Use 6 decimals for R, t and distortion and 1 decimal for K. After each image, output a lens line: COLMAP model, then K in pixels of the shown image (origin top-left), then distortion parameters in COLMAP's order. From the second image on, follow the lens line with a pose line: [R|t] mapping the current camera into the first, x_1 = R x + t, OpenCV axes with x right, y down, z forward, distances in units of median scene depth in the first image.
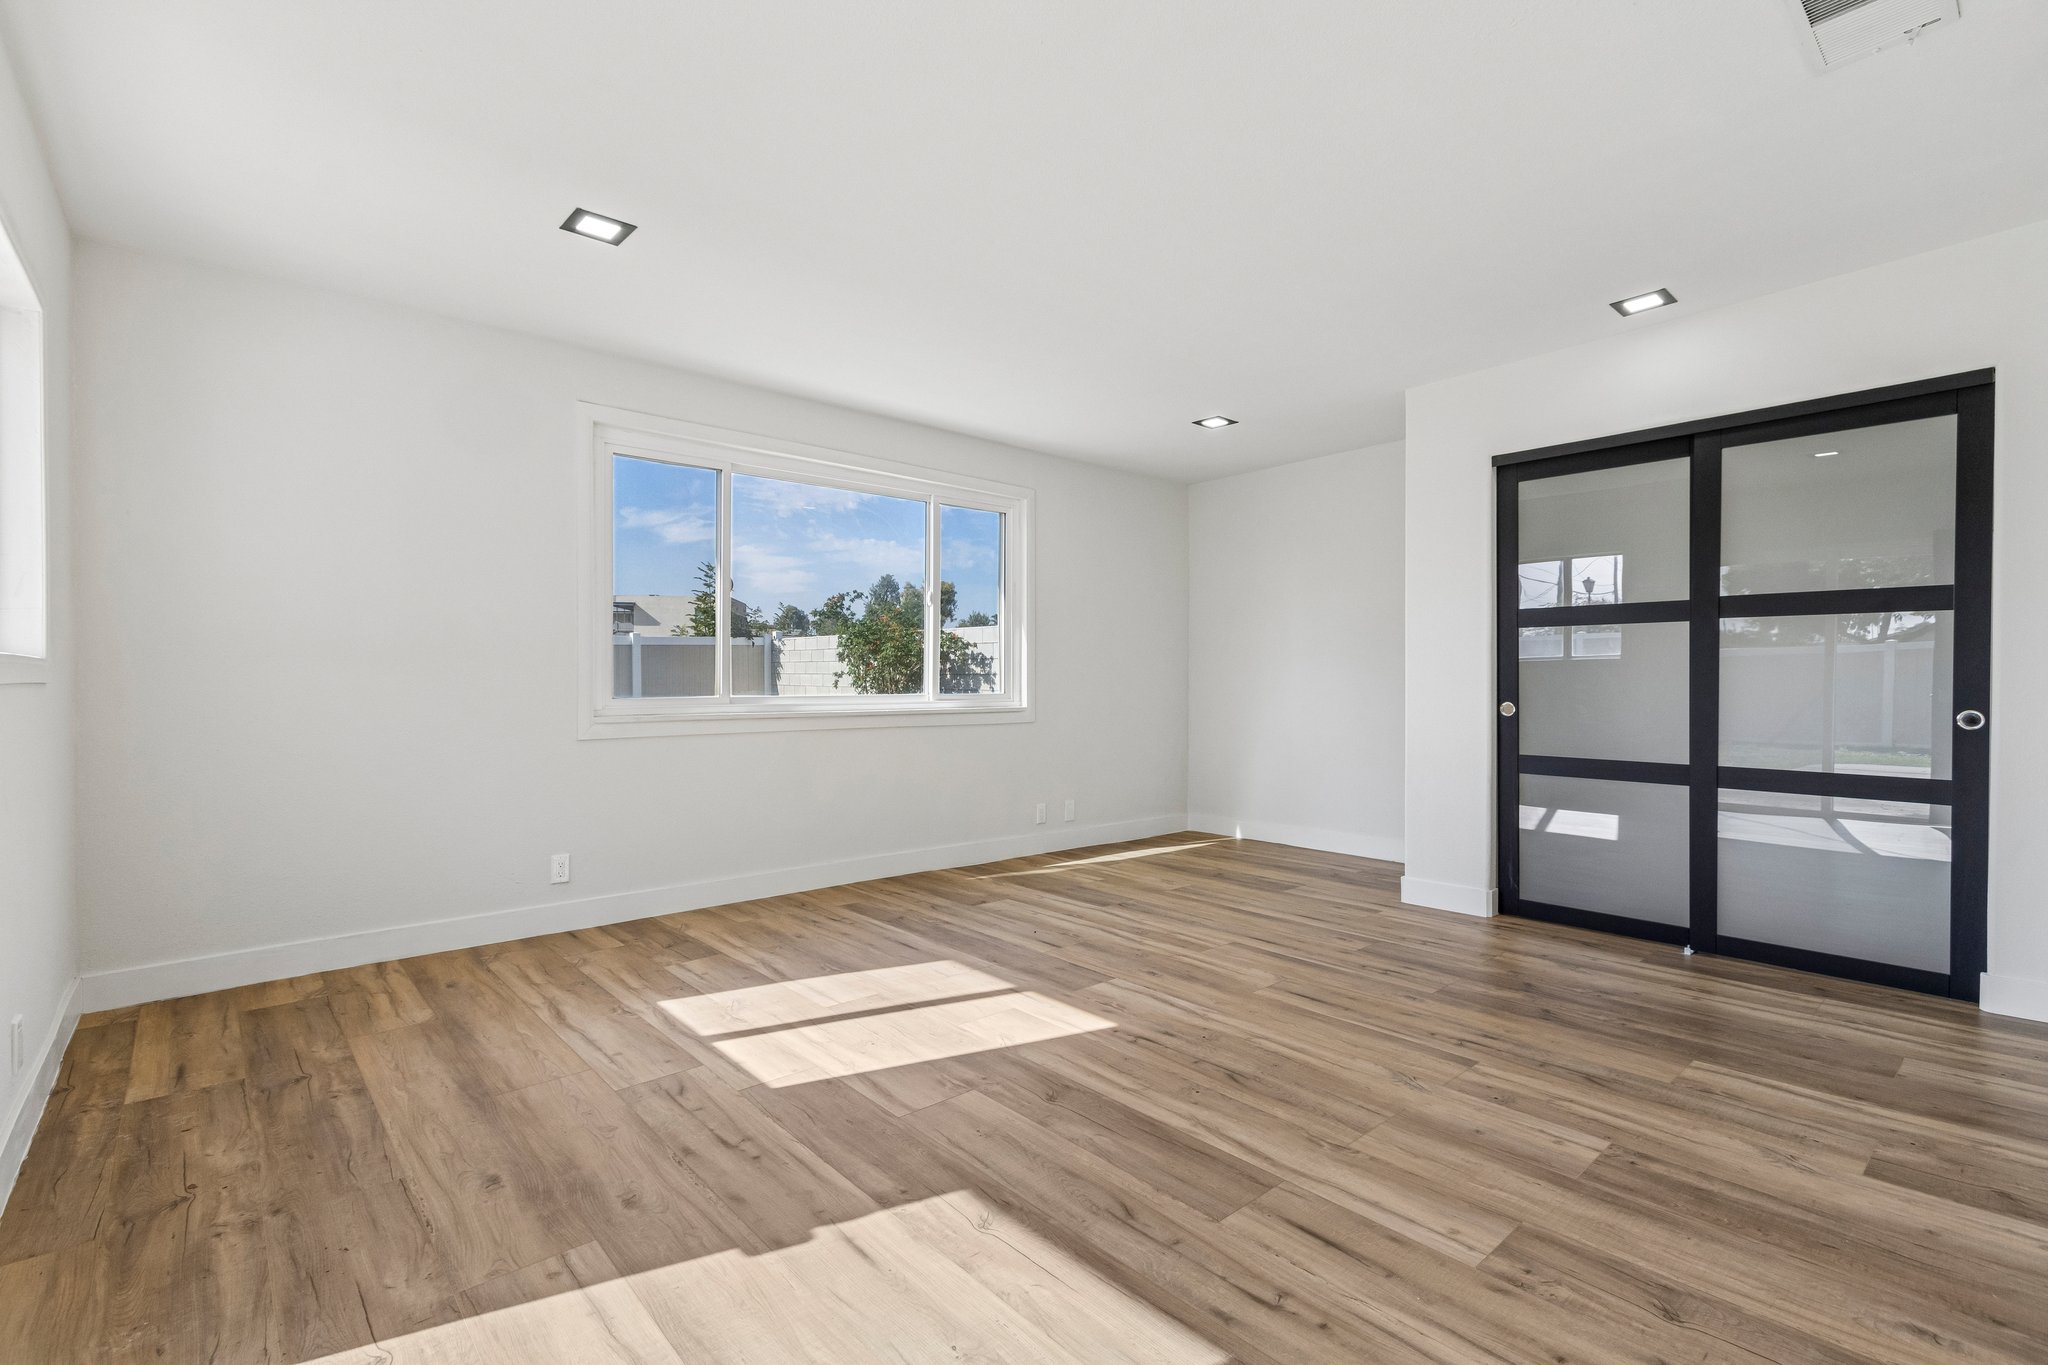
lens RADIAL K [[942.4, 0, 1027.9], [0, 942.4, 688.1], [0, 0, 1]] dist [0.008845, -0.000652]
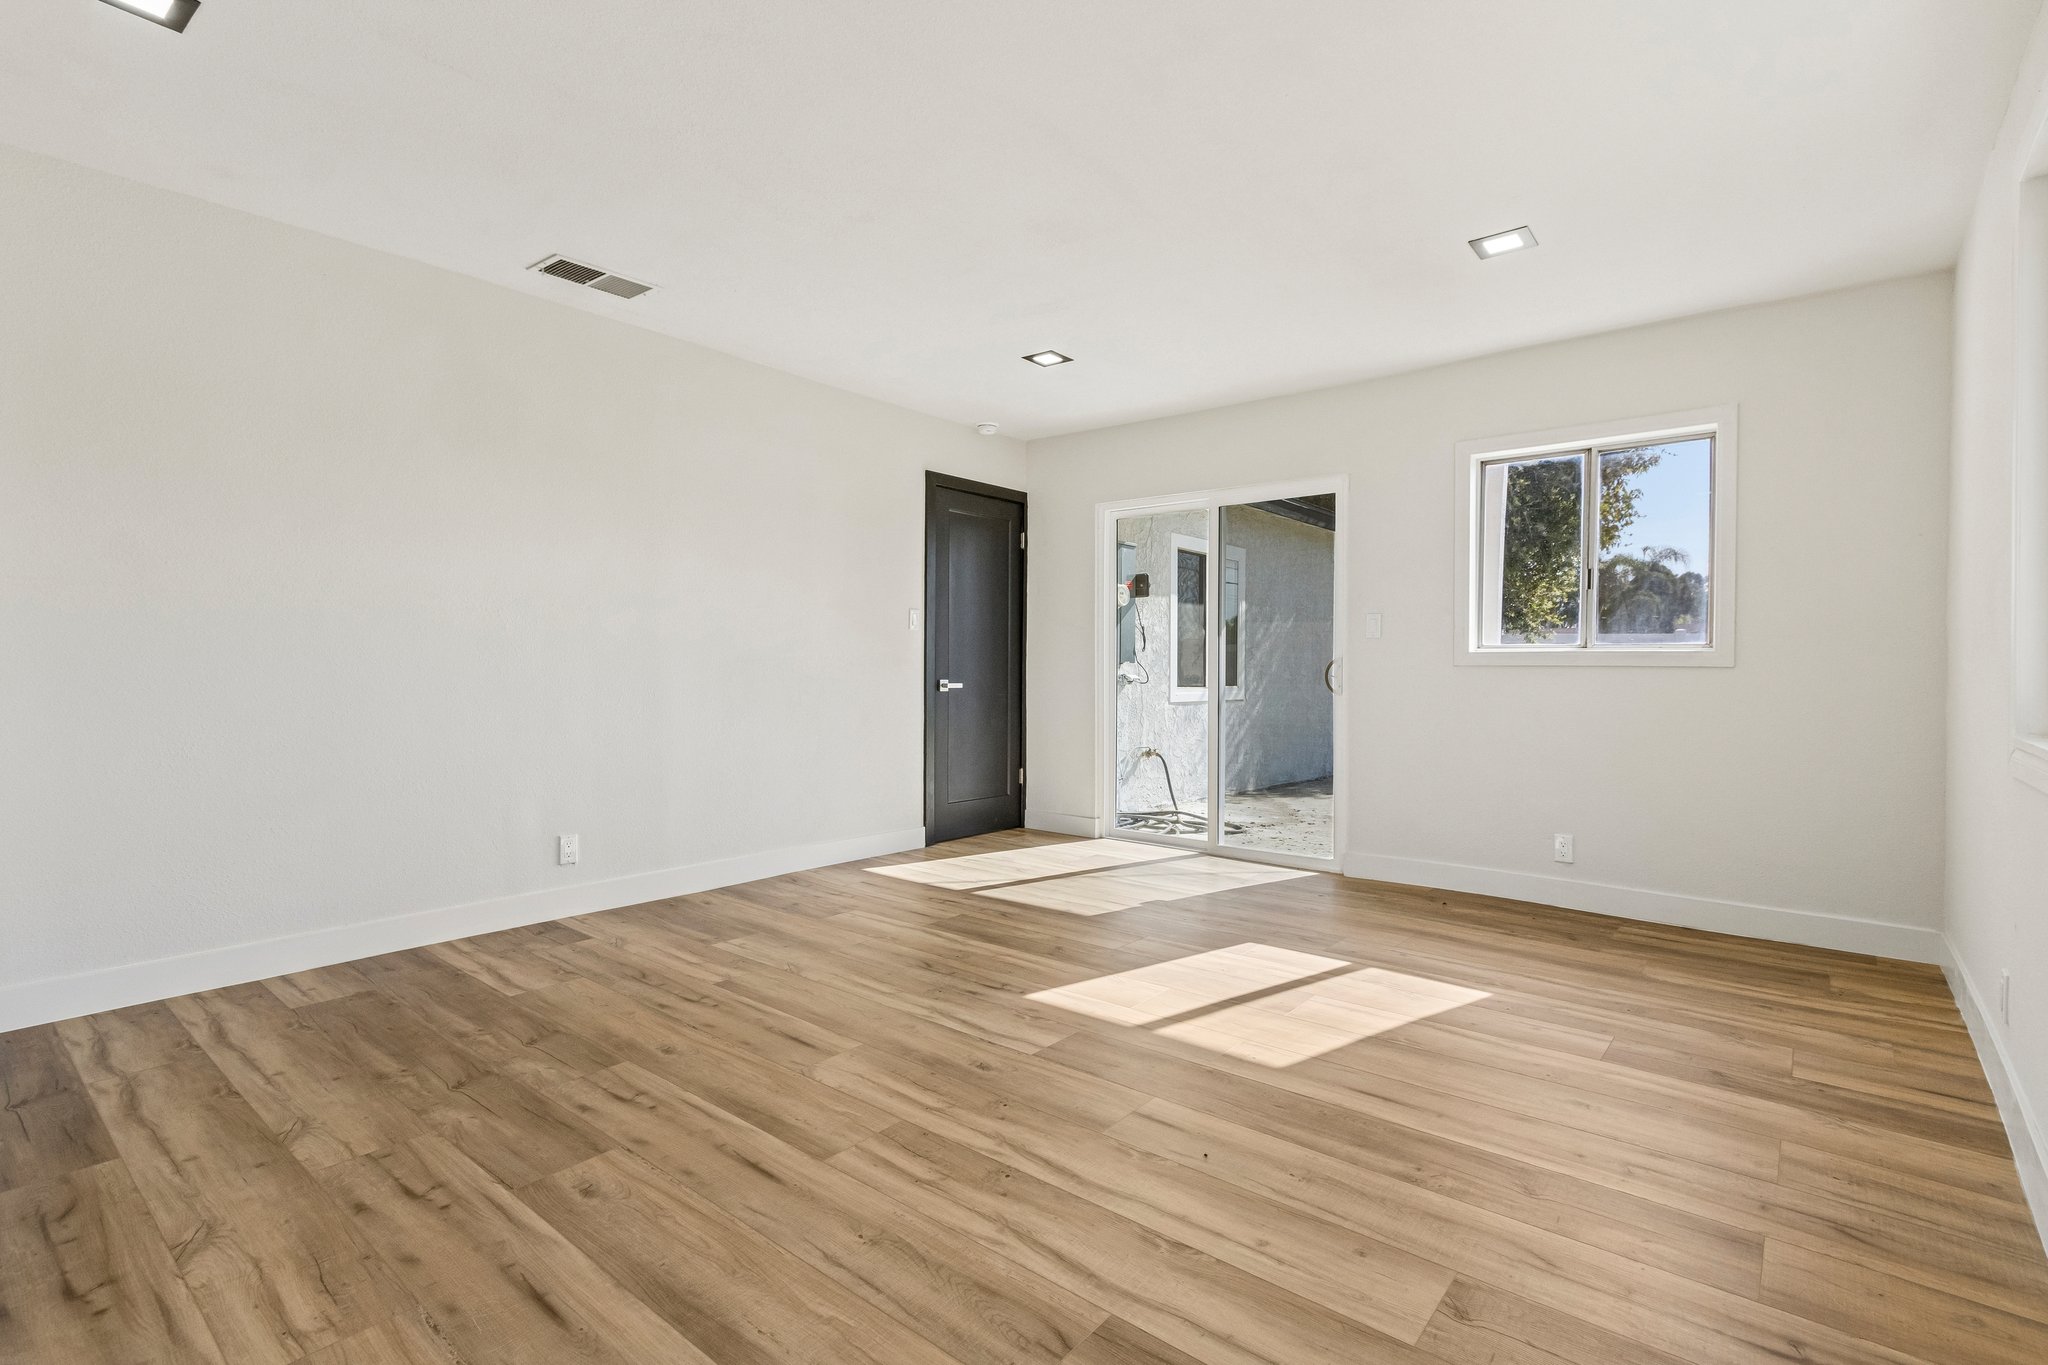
lens RADIAL K [[942.4, 0, 1027.9], [0, 942.4, 688.1], [0, 0, 1]] dist [0.008845, -0.000652]
pose [[-0.988124, -0.001523, -0.153654, 0.229388], [-0.007267, 0.999295, 0.036826, -0.016015], [0.153490, 0.037505, -0.987438, 1.869458]]
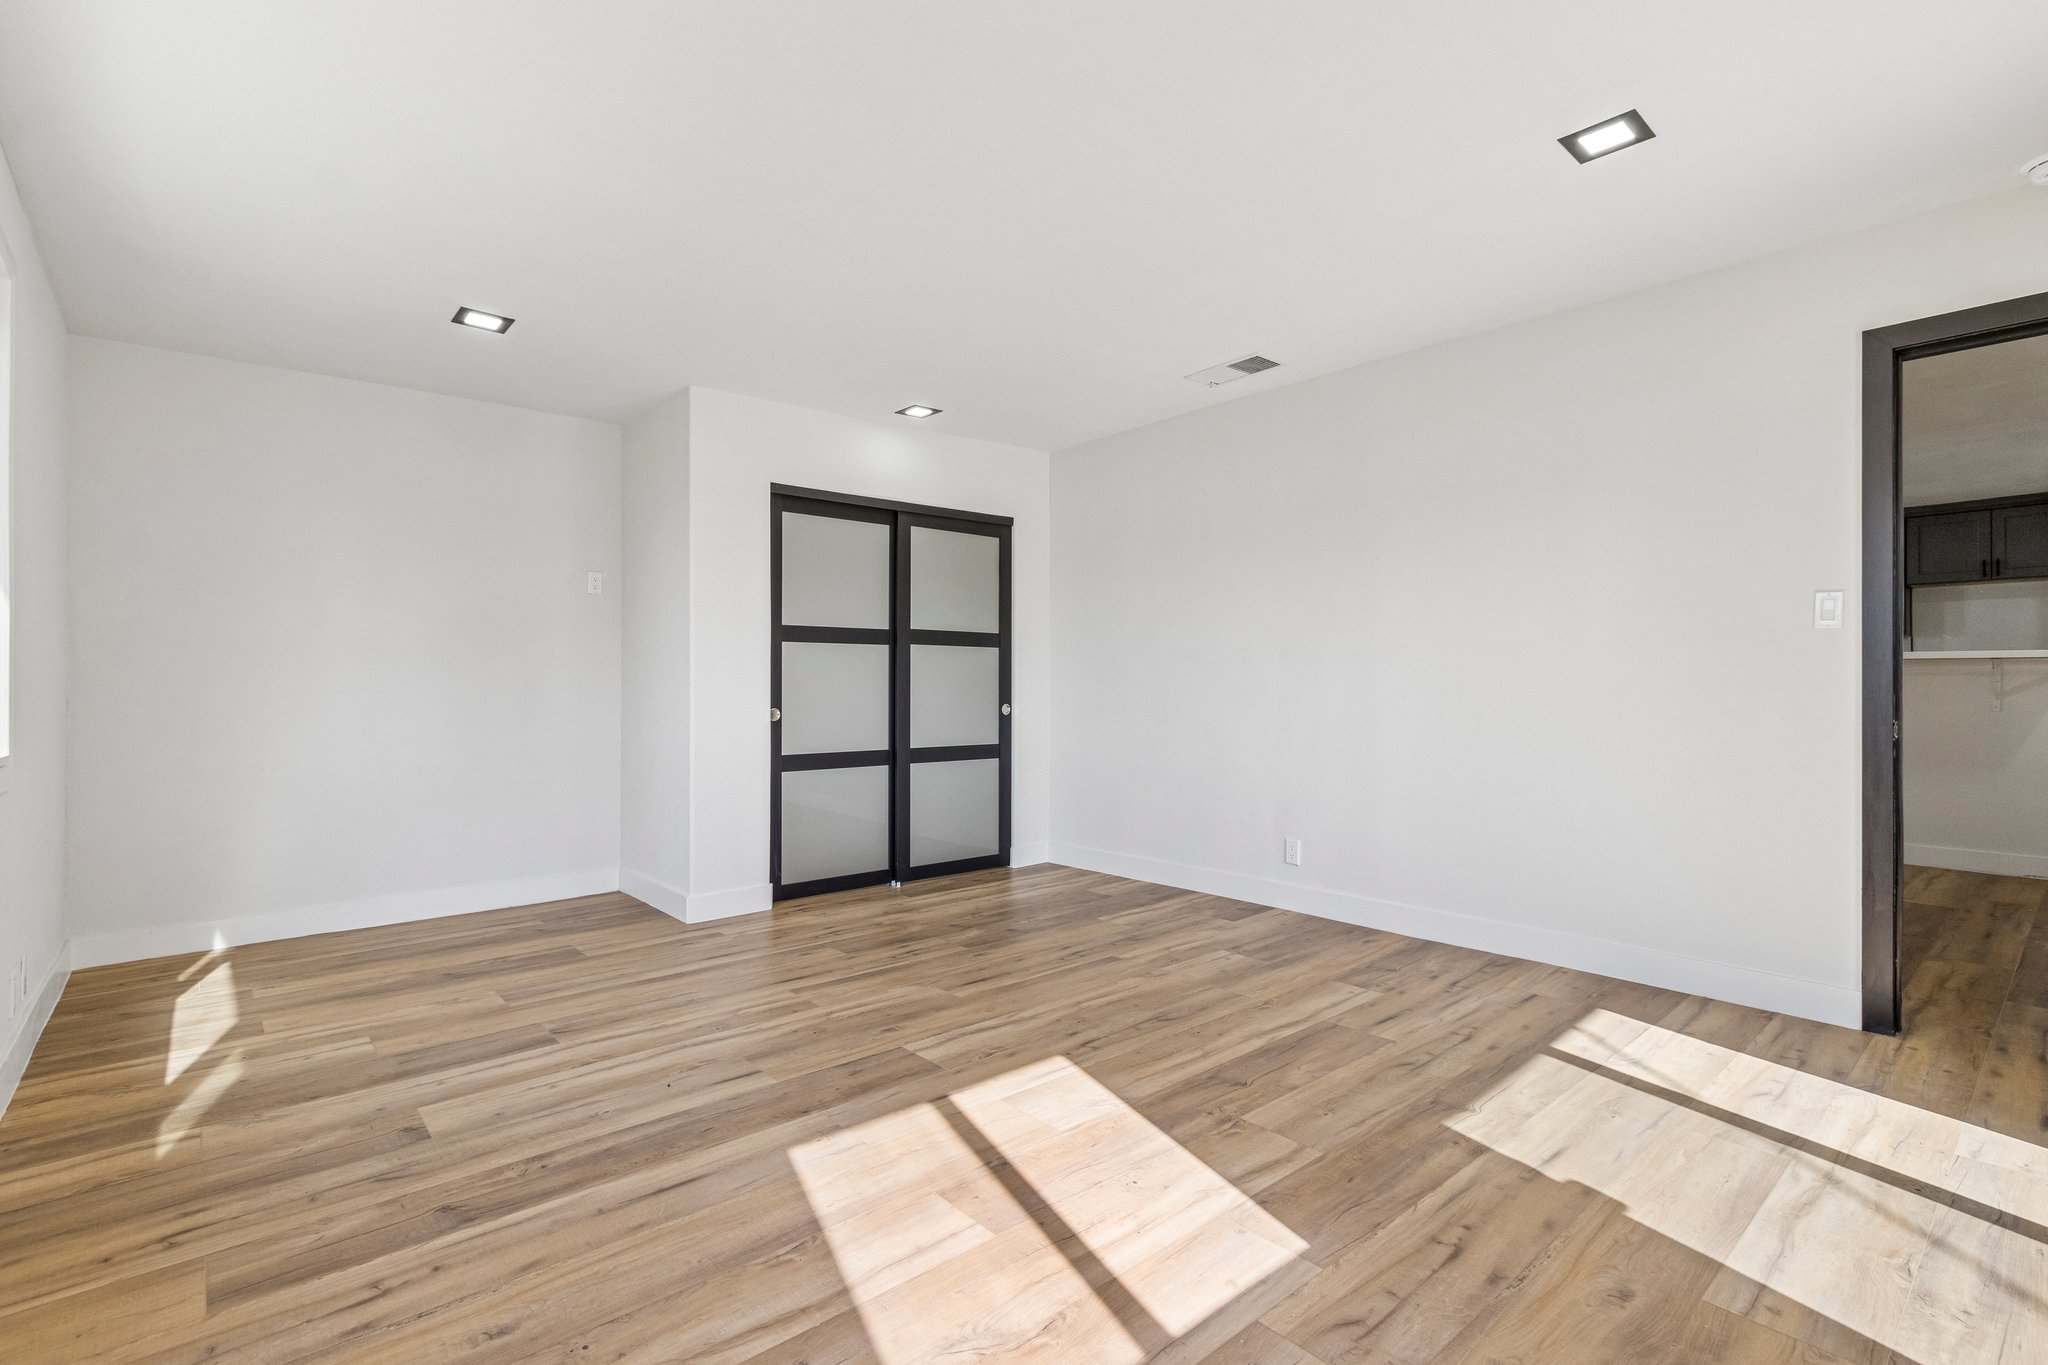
lens RADIAL K [[942.4, 0, 1027.9], [0, 942.4, 688.1], [0, 0, 1]] dist [0.008845, -0.000652]
pose [[-0.002792, -0.001751, 0.999995, -0.794877], [0.012289, 0.999923, 0.001785, -0.009486], [-0.999921, 0.012294, -0.002770, 0.954548]]
